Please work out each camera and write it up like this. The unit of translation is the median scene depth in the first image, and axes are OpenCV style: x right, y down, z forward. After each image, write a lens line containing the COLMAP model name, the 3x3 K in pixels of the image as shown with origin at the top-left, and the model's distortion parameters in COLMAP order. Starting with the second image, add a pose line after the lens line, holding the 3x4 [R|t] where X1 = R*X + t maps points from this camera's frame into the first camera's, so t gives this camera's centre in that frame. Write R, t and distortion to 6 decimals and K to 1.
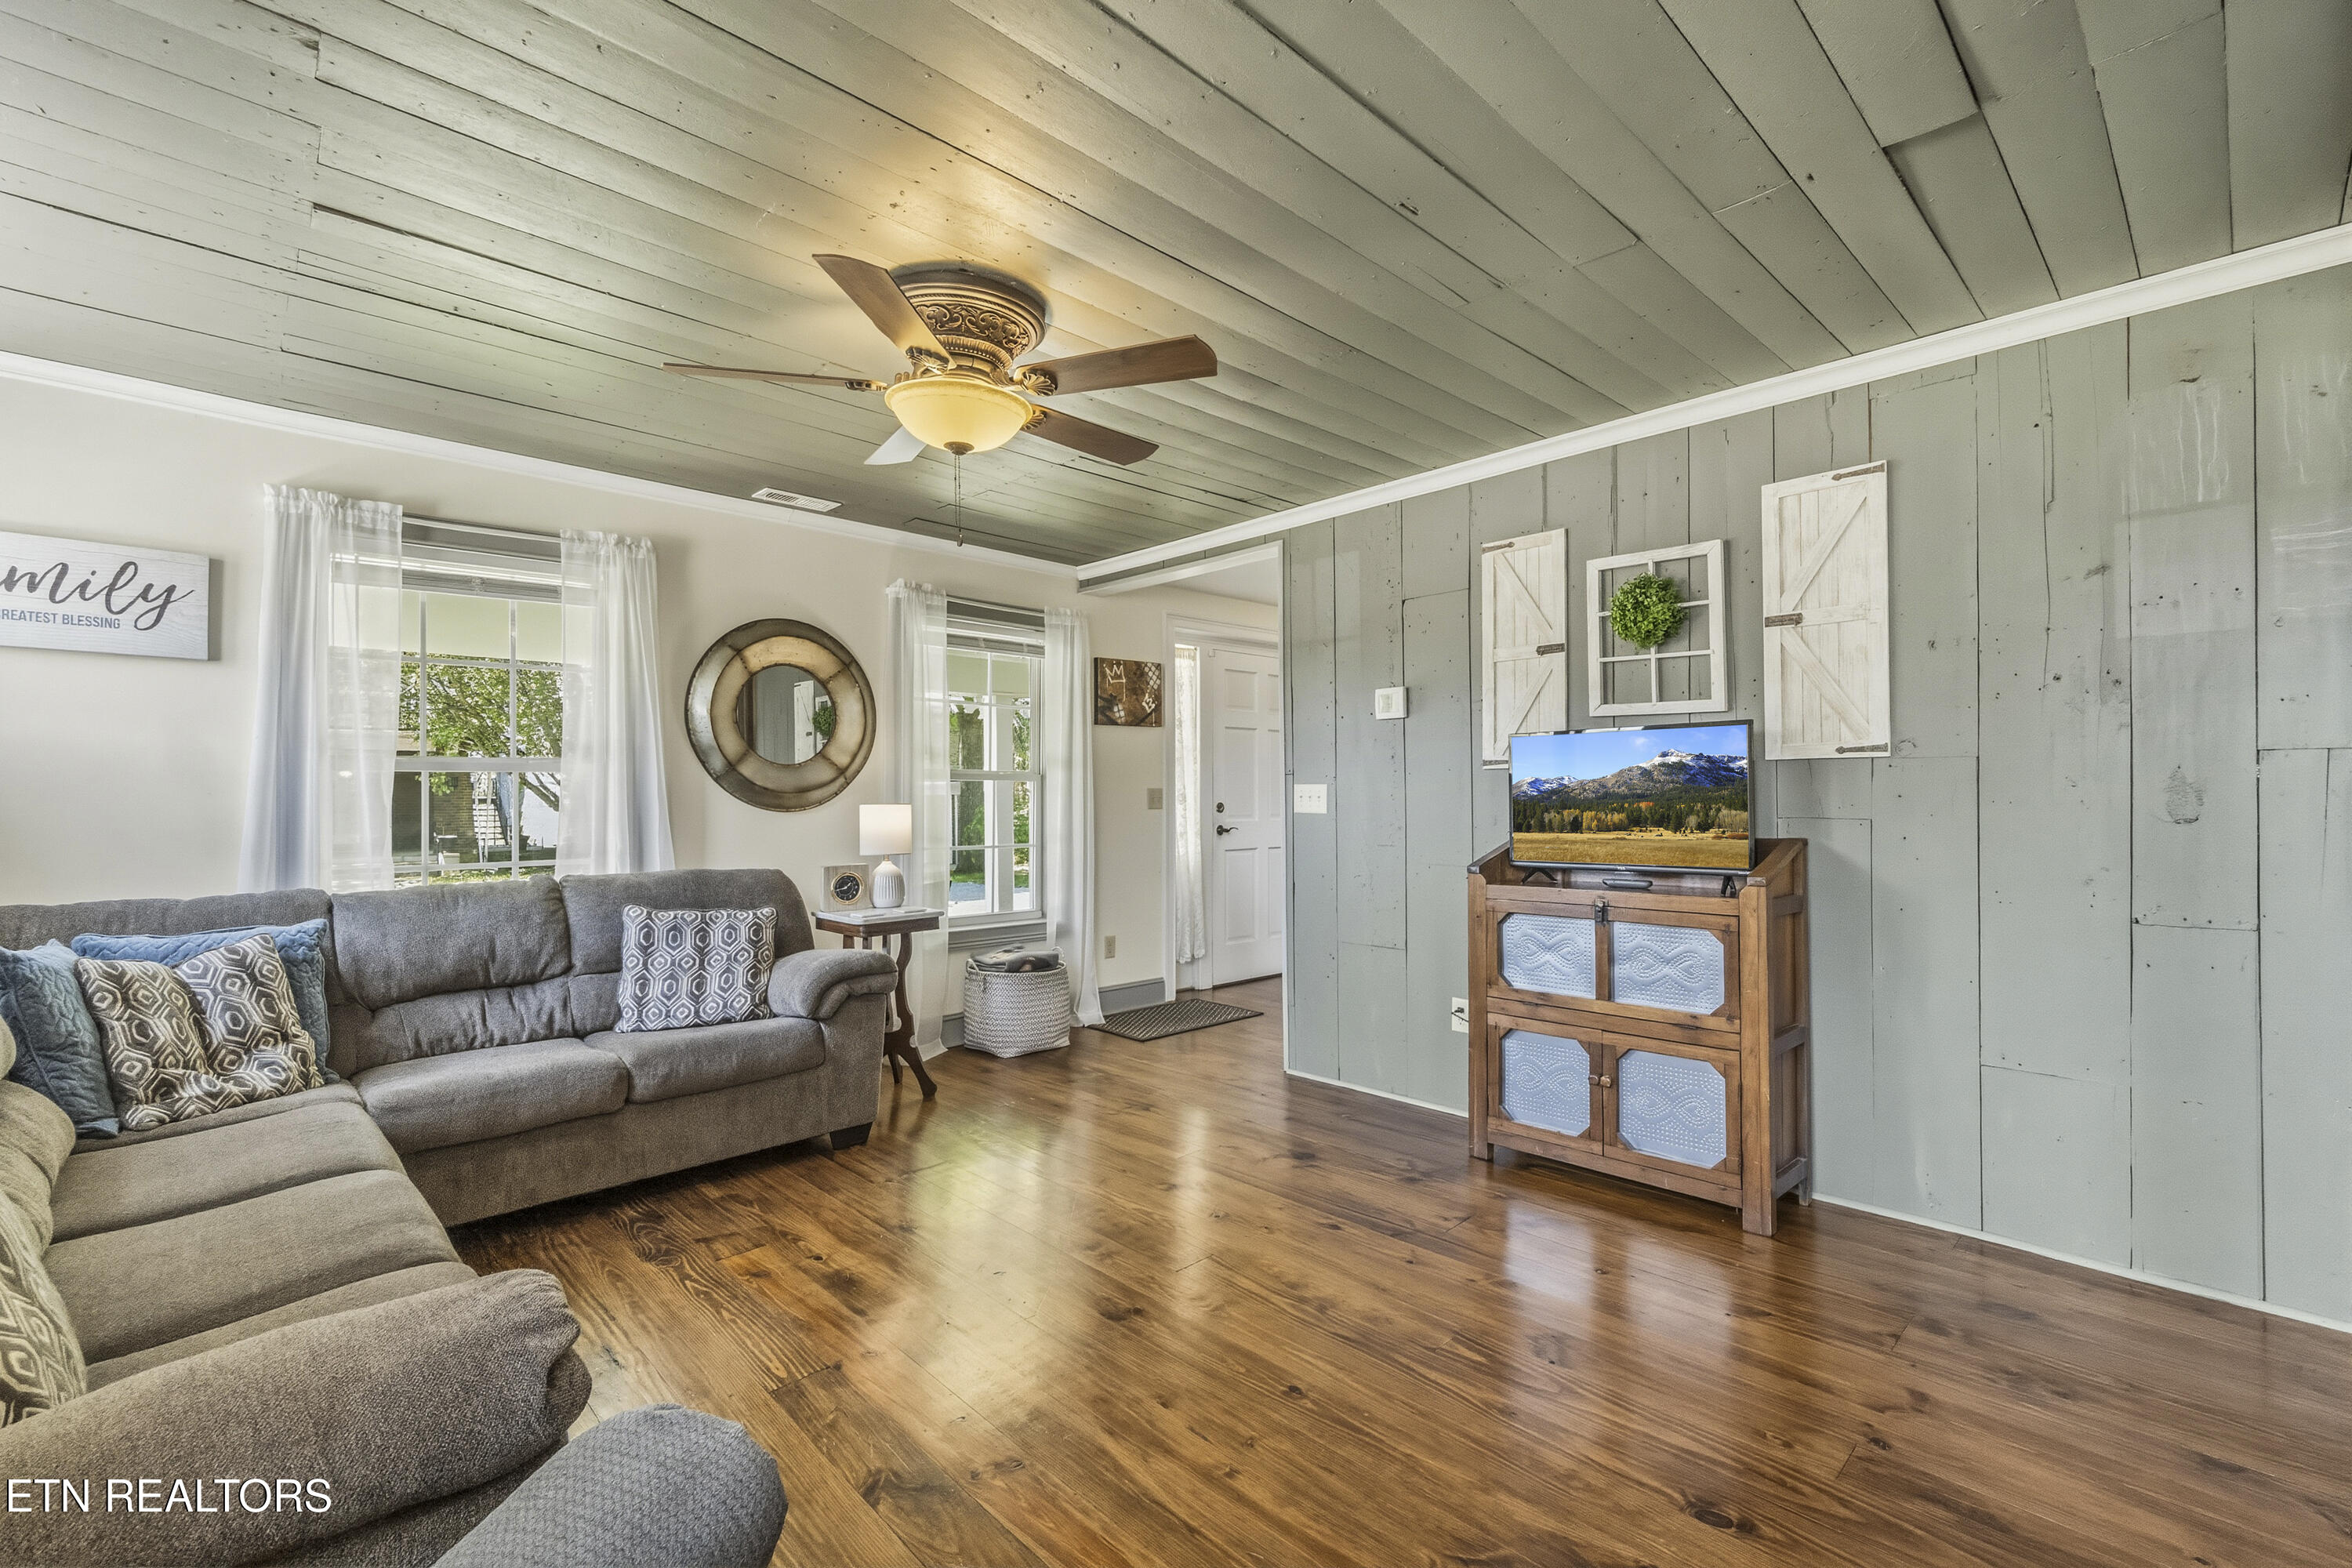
lens RADIAL K [[1022.8, 0, 1176.0], [0, 1022.8, 784.0], [0, 0, 1]] dist [-0.000920, -0.000183]
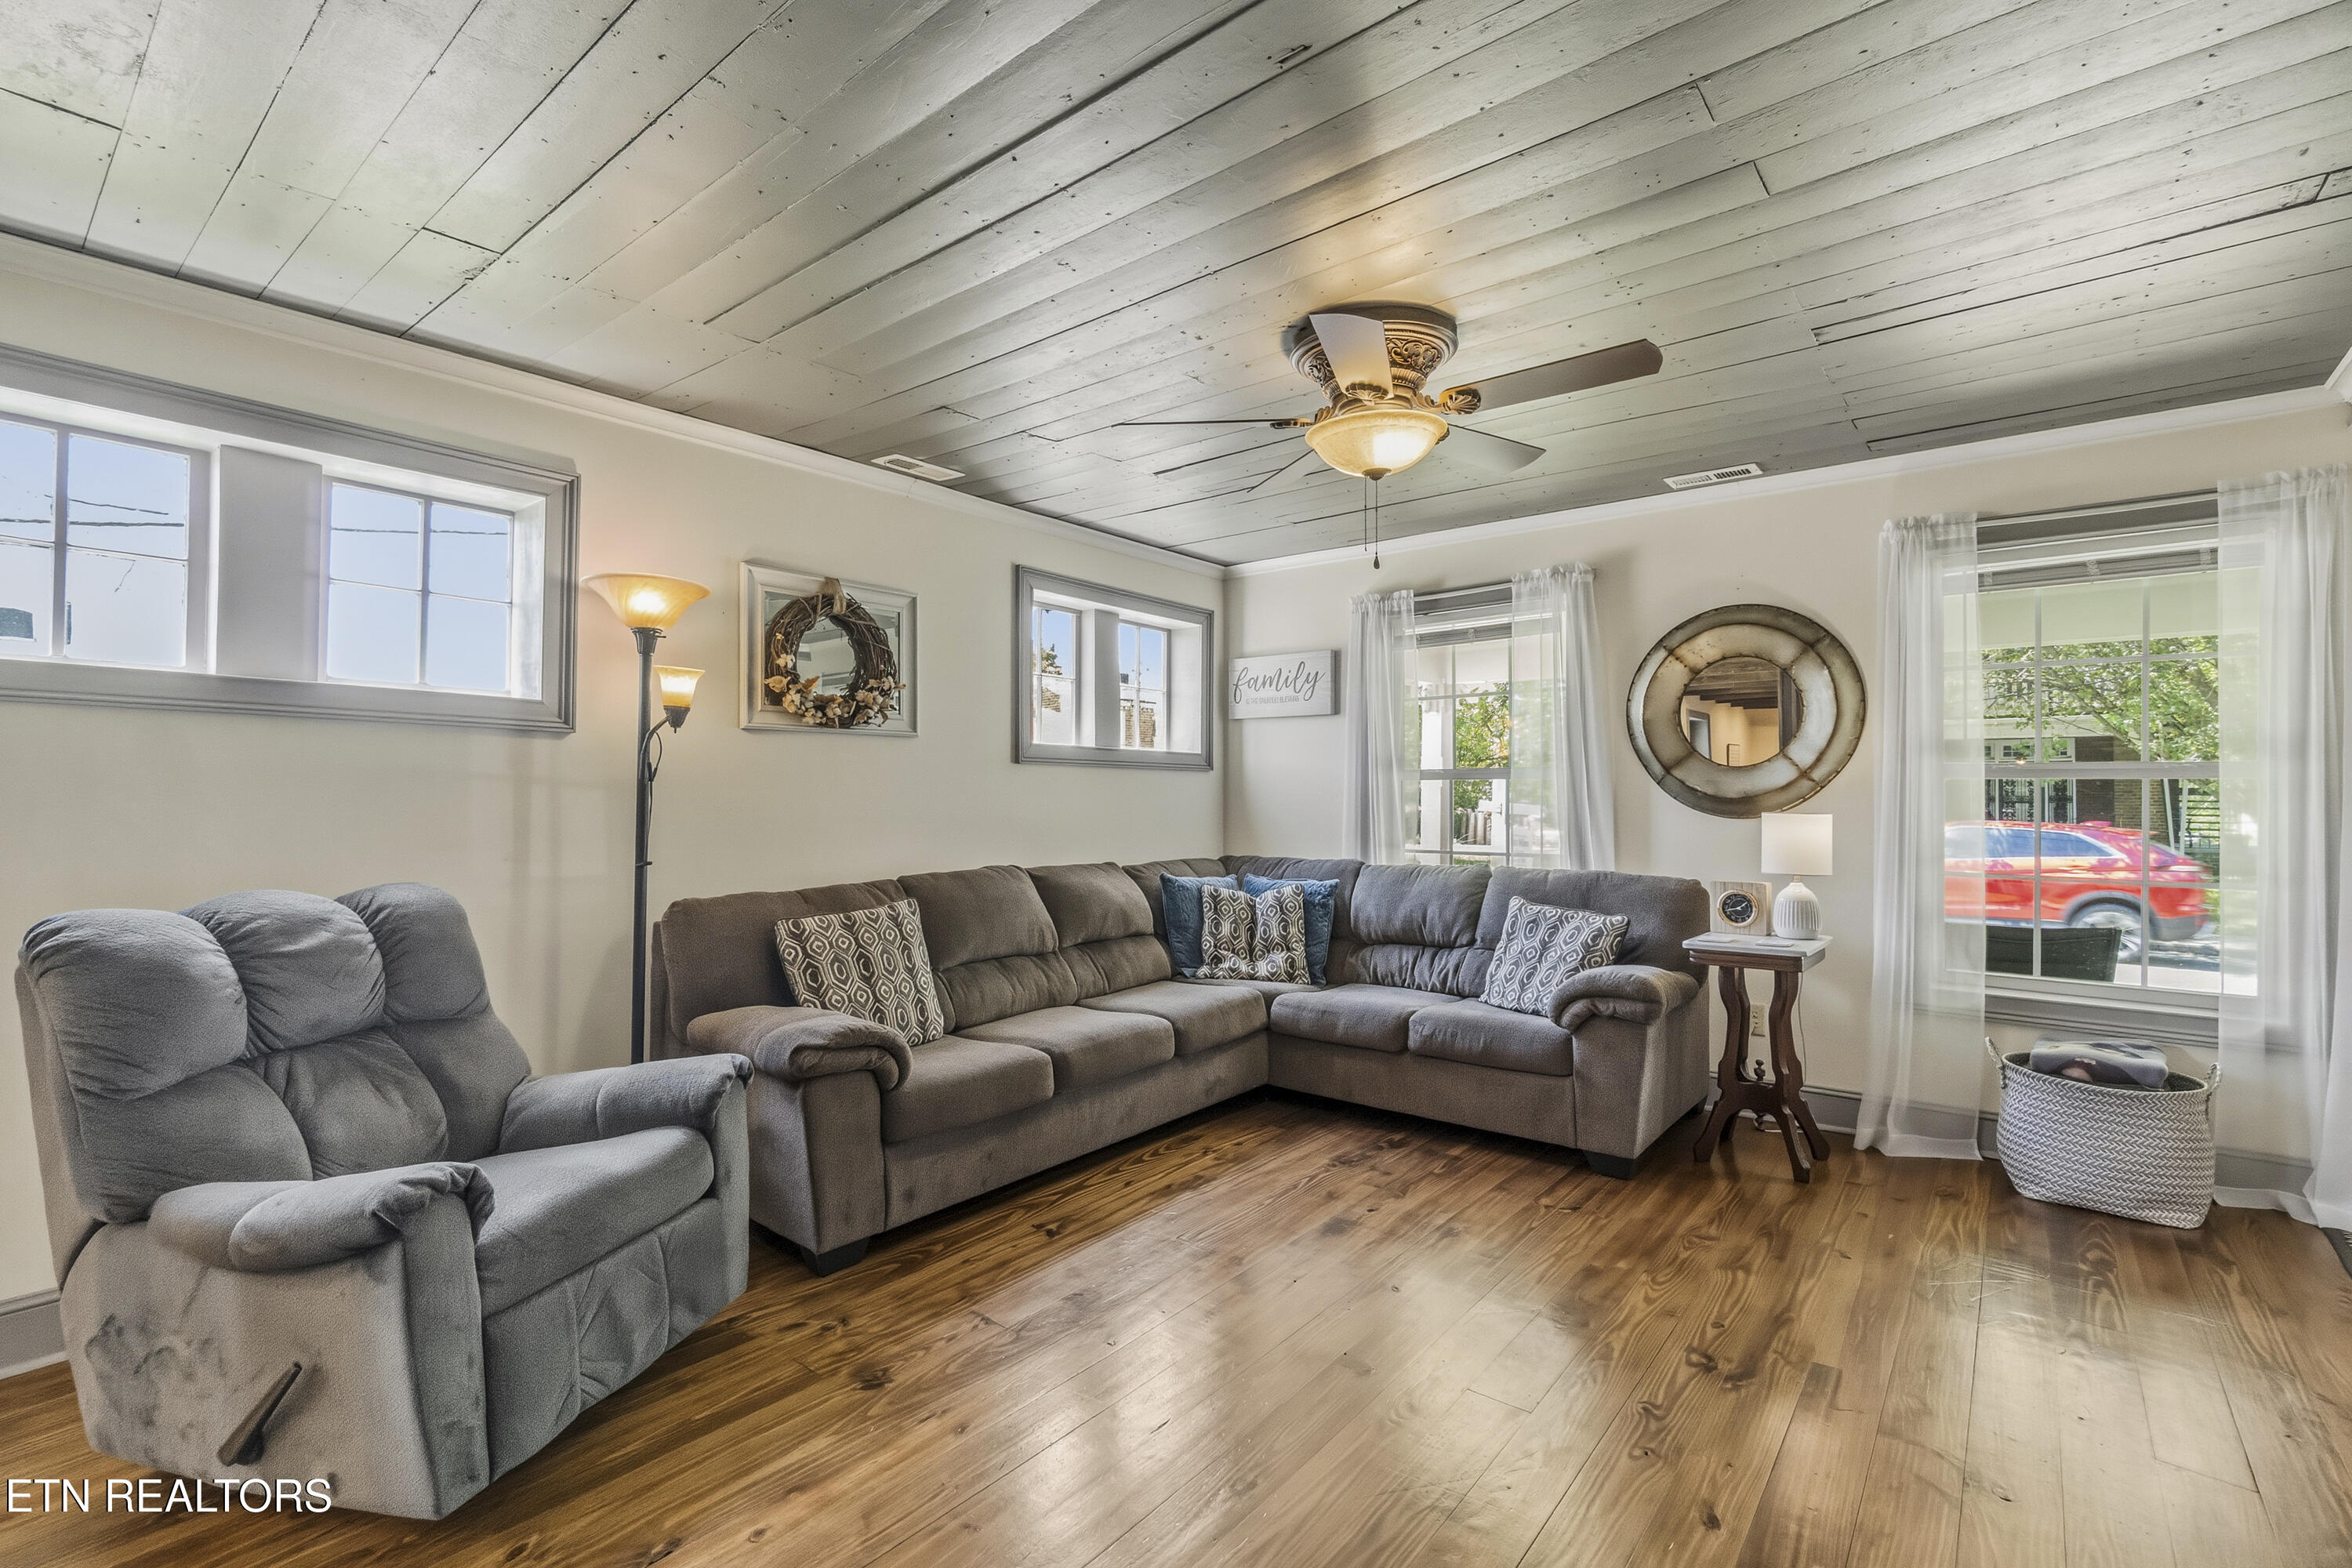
lens RADIAL K [[1050.6, 0, 1176.0], [0, 1050.6, 784.0], [0, 0, 1]] dist [0.000107, 0.000047]
pose [[0.112771, -0.001865, -0.993619, 0.601372], [0.013167, 0.999913, -0.000382, -0.011872], [0.993534, -0.013040, 0.112786, 0.499631]]
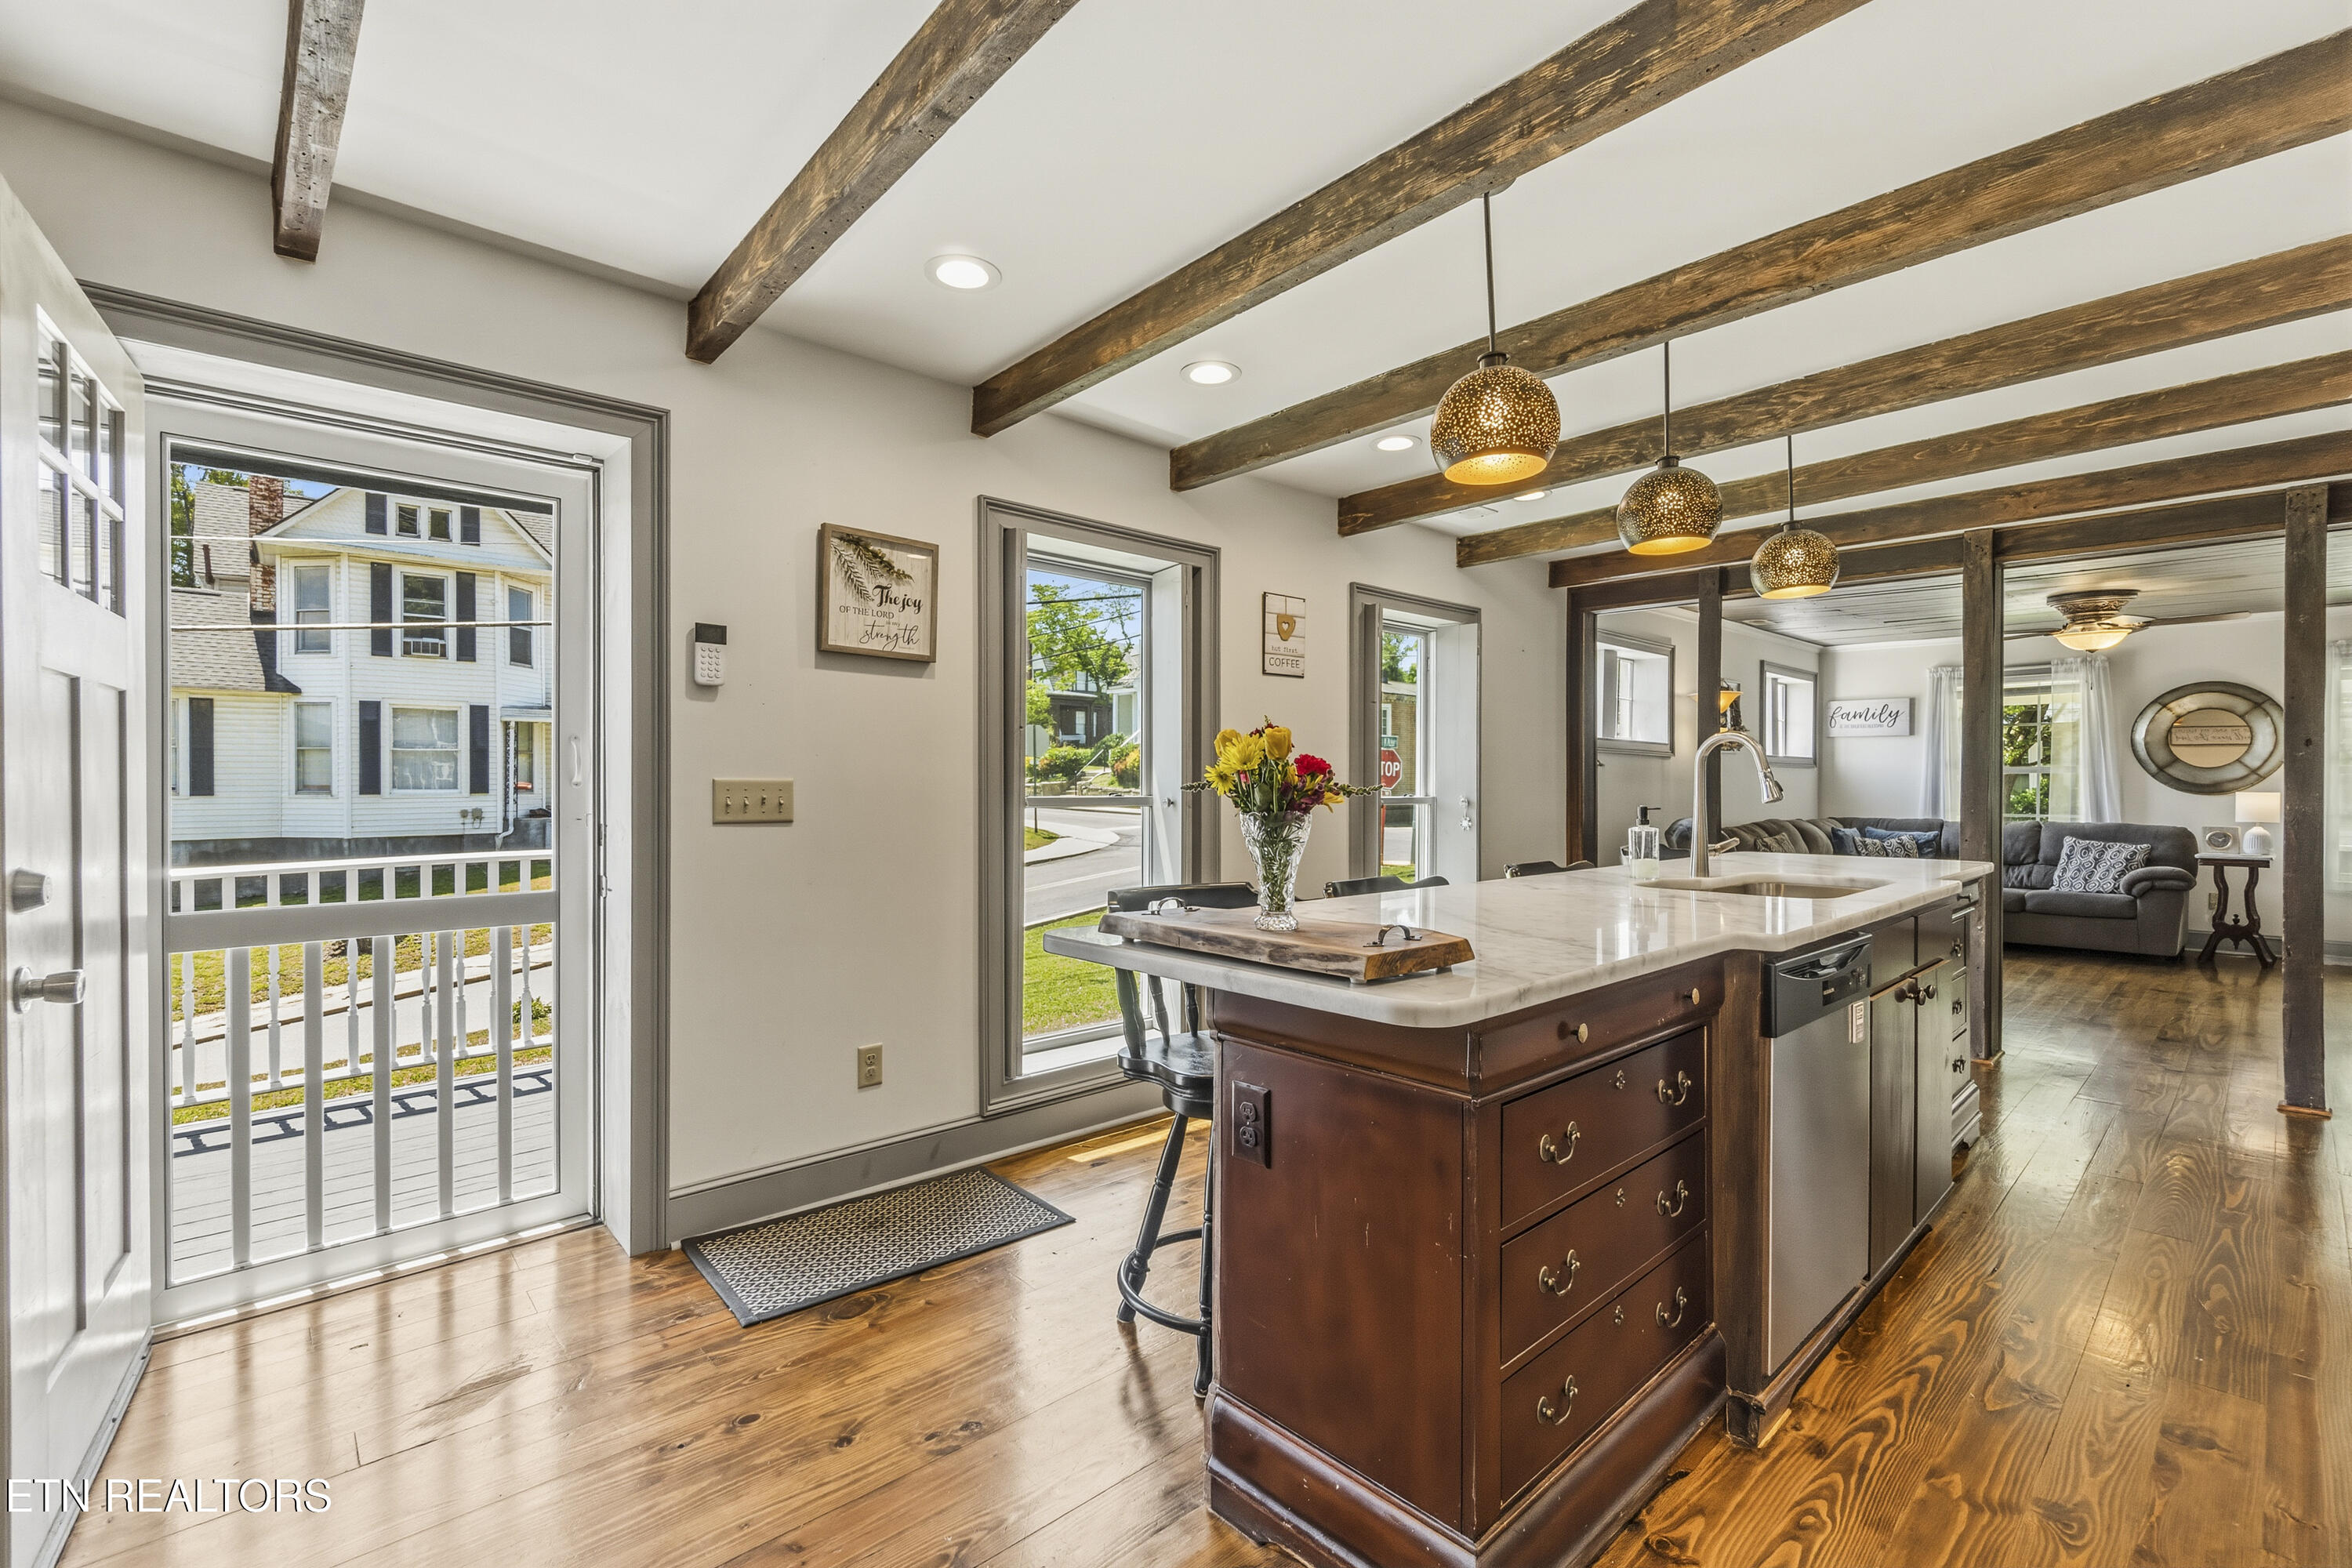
lens RADIAL K [[1011.5, 0, 1181.4], [0, 1011.5, 778.0], [0, 0, 1]] dist [-0.002442, -0.000127]
pose [[-0.035137, 0.007884, -0.999351, 1.679513], [0.014529, 0.999867, 0.007377, -0.046994], [0.999277, -0.014261, -0.035247, -0.799654]]
